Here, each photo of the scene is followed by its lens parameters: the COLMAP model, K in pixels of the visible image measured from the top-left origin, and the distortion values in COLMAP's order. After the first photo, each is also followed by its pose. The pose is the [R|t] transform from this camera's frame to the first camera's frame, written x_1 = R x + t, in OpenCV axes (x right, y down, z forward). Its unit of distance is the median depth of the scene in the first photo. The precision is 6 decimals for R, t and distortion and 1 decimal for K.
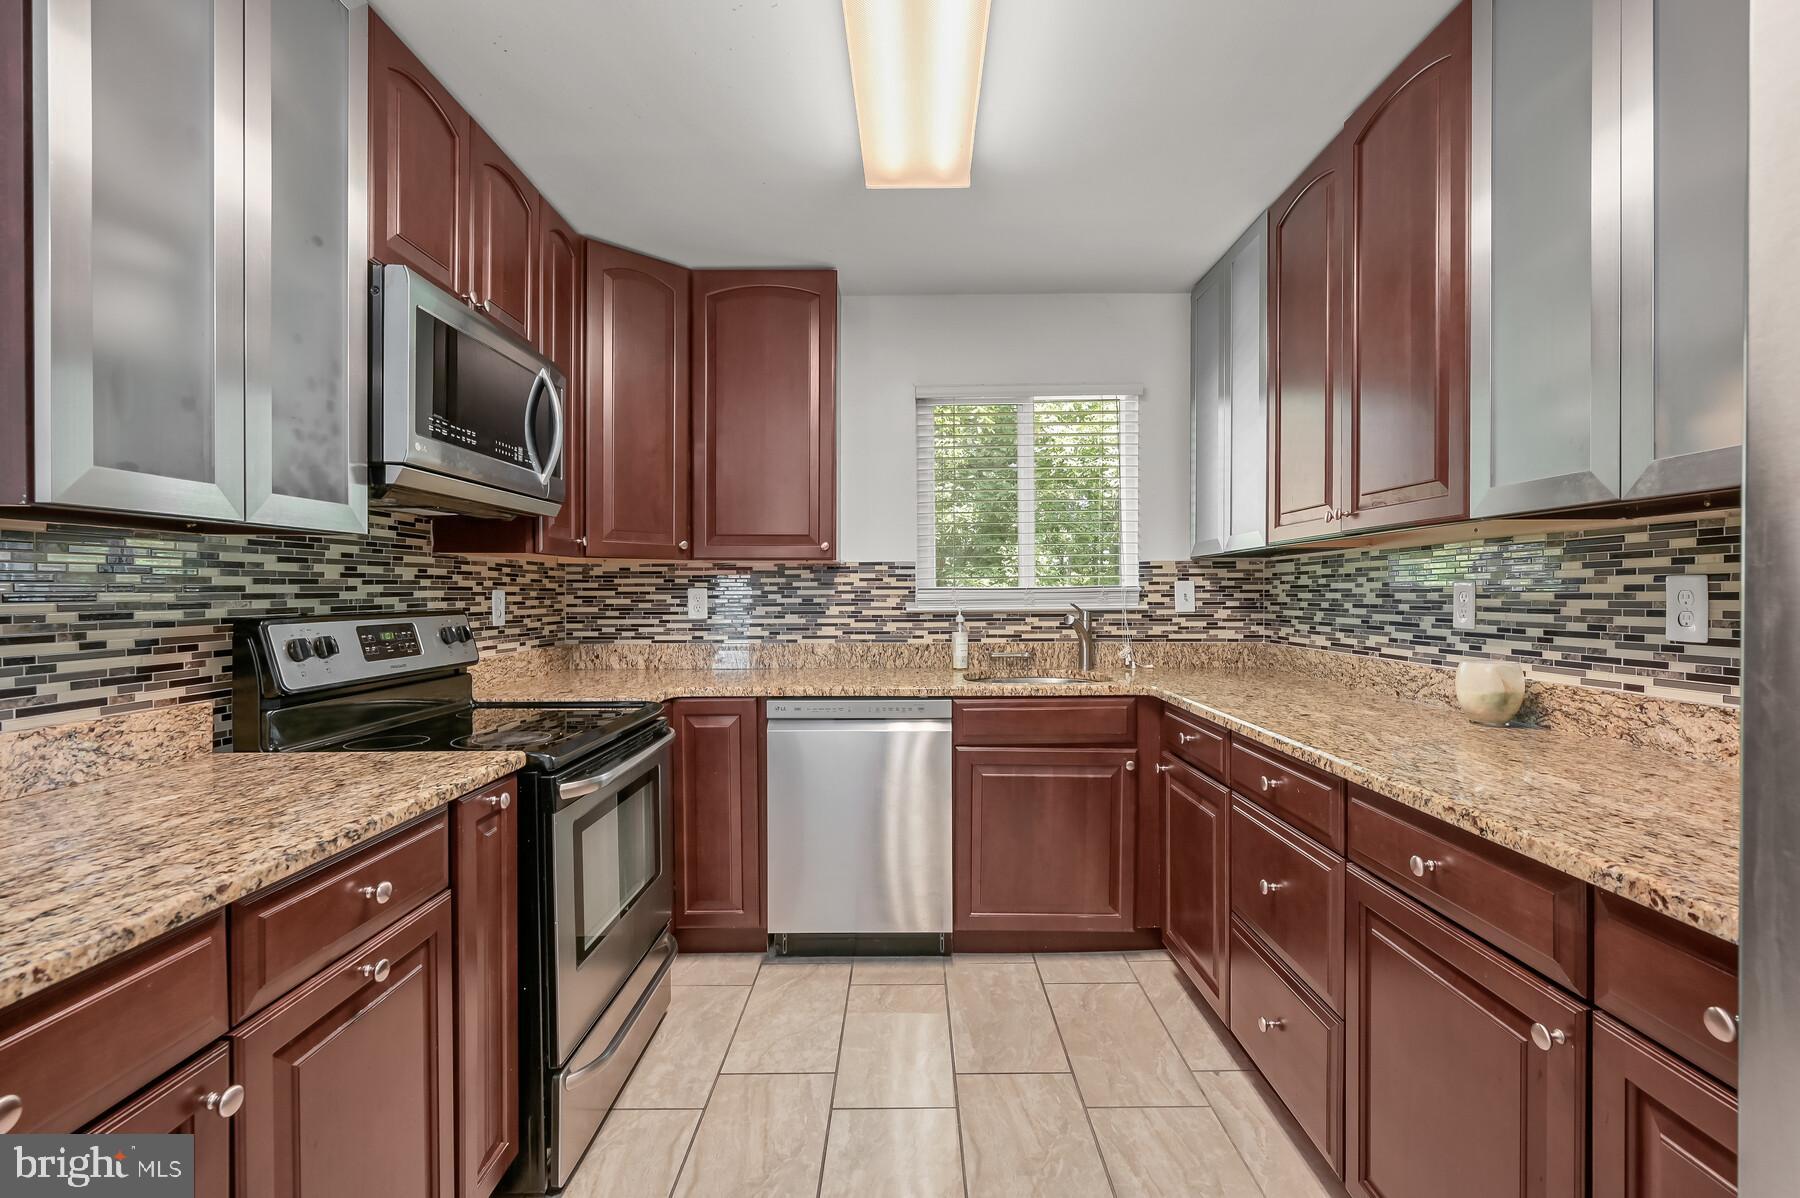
lens RADIAL K [[812.9, 0, 906.5], [0, 812.9, 595.2], [0, 0, 1]] dist [-0.000645, 0.000789]
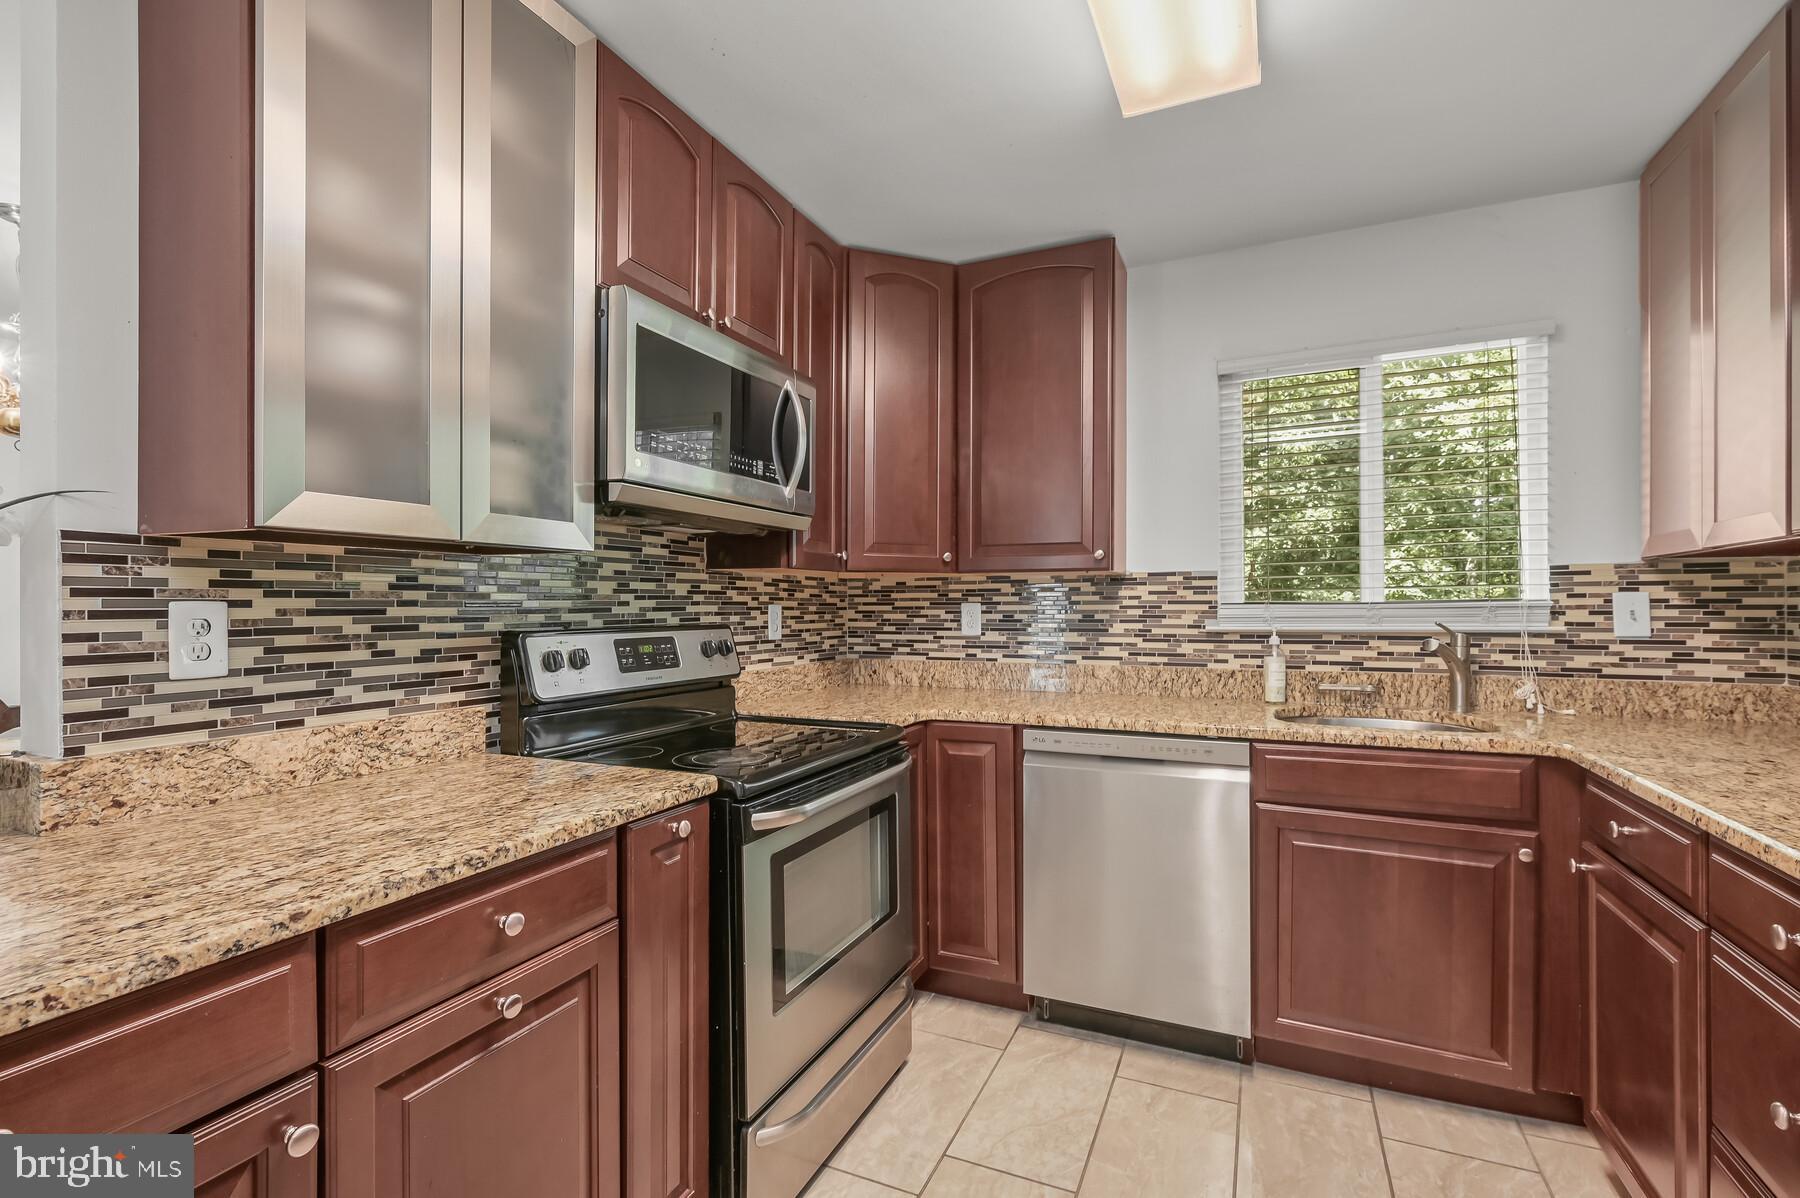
lens RADIAL K [[812.9, 0, 896.4], [0, 812.9, 601.5], [0, 0, 1]] dist [-0.000645, 0.000789]
pose [[0.912748, -0.001281, -0.408521, 0.072631], [-0.002660, 0.999955, -0.009079, -0.001850], [0.408514, 0.009374, 0.912704, 0.148632]]
